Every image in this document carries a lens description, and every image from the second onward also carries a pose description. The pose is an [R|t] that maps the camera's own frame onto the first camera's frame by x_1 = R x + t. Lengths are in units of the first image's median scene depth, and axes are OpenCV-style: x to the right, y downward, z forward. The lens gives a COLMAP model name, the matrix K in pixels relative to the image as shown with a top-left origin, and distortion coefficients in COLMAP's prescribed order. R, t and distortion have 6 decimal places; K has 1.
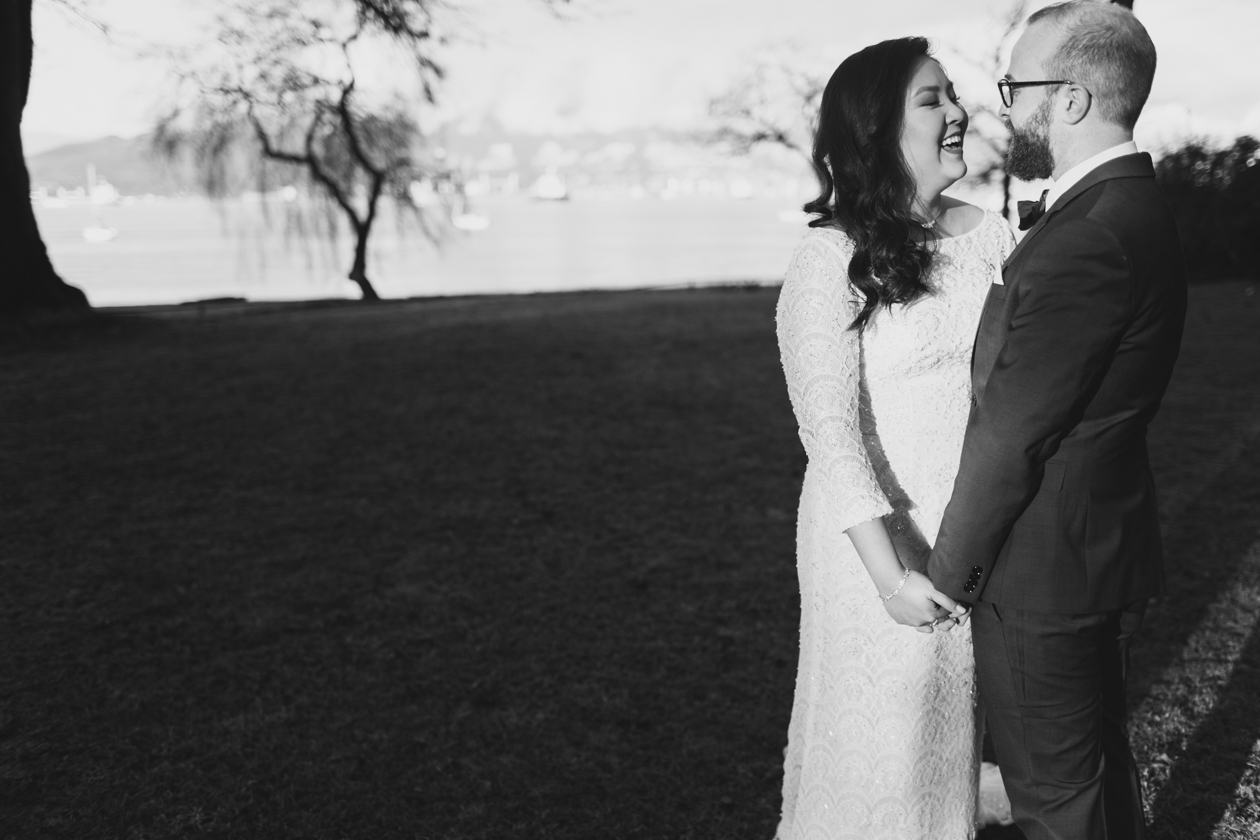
lens RADIAL K [[1245.2, 0, 625.3], [0, 1245.2, 424.6], [0, 0, 1]] dist [-0.101445, 0.119600]
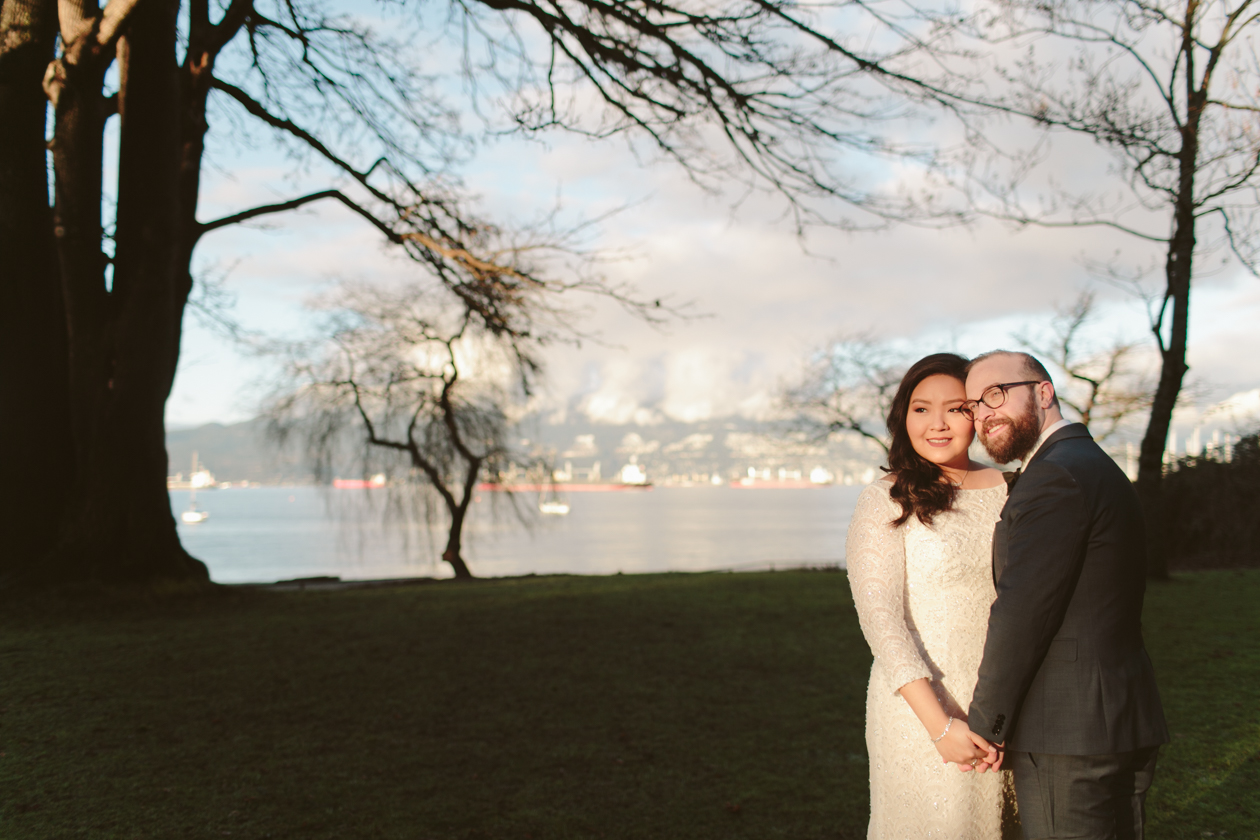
lens RADIAL K [[1257.4, 0, 614.5], [0, 1257.4, 416.9], [0, 0, 1]] dist [0.020526, 0.007415]
pose [[0.997549, -0.003062, -0.069910, -0.009940], [-0.013422, 0.972118, -0.234107, 0.030908], [0.068678, 0.234472, 0.969694, -0.122504]]
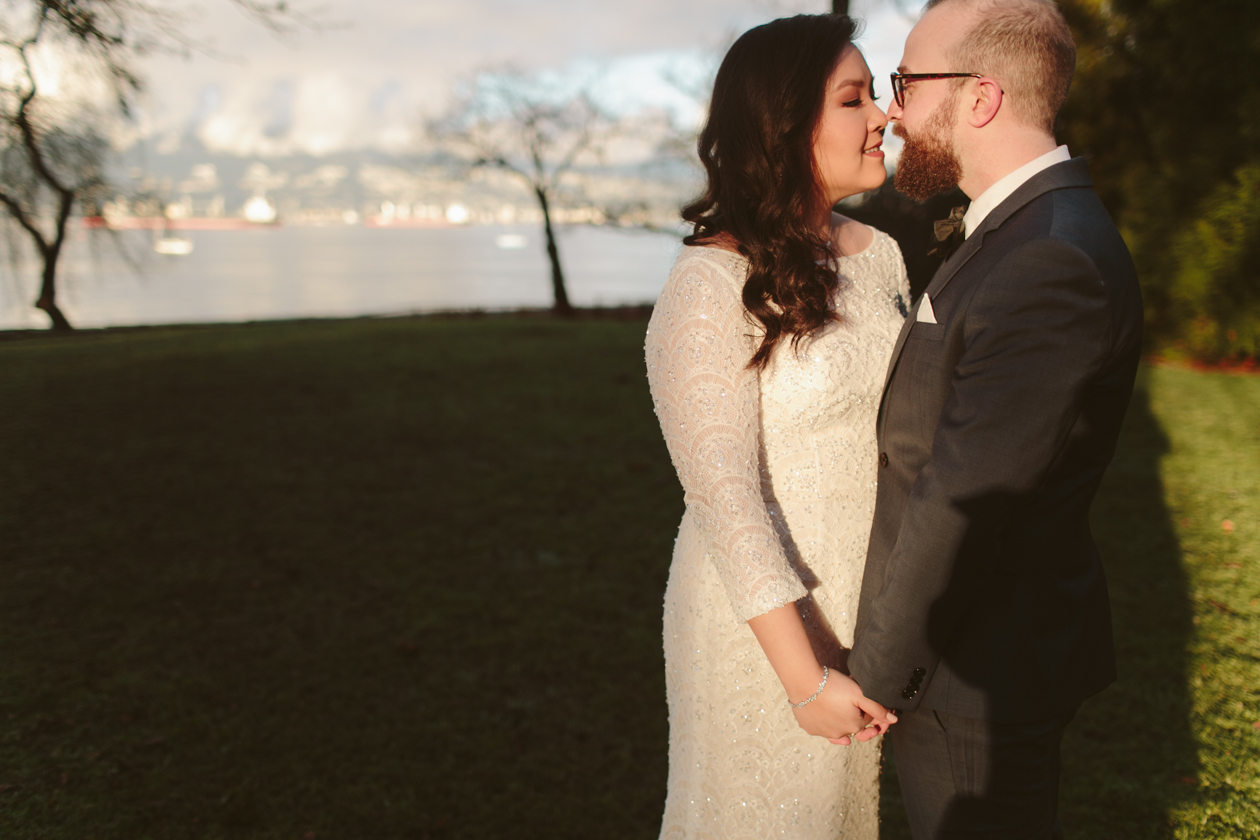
lens RADIAL K [[1219.2, 0, 630.7], [0, 1219.2, 409.2], [0, 0, 1]] dist [0.007602, 0.001735]
pose [[0.972256, -0.027392, 0.232311, -0.020203], [0.034444, 0.999059, -0.026353, -0.010070], [-0.231370, 0.033624, 0.972285, 0.068114]]
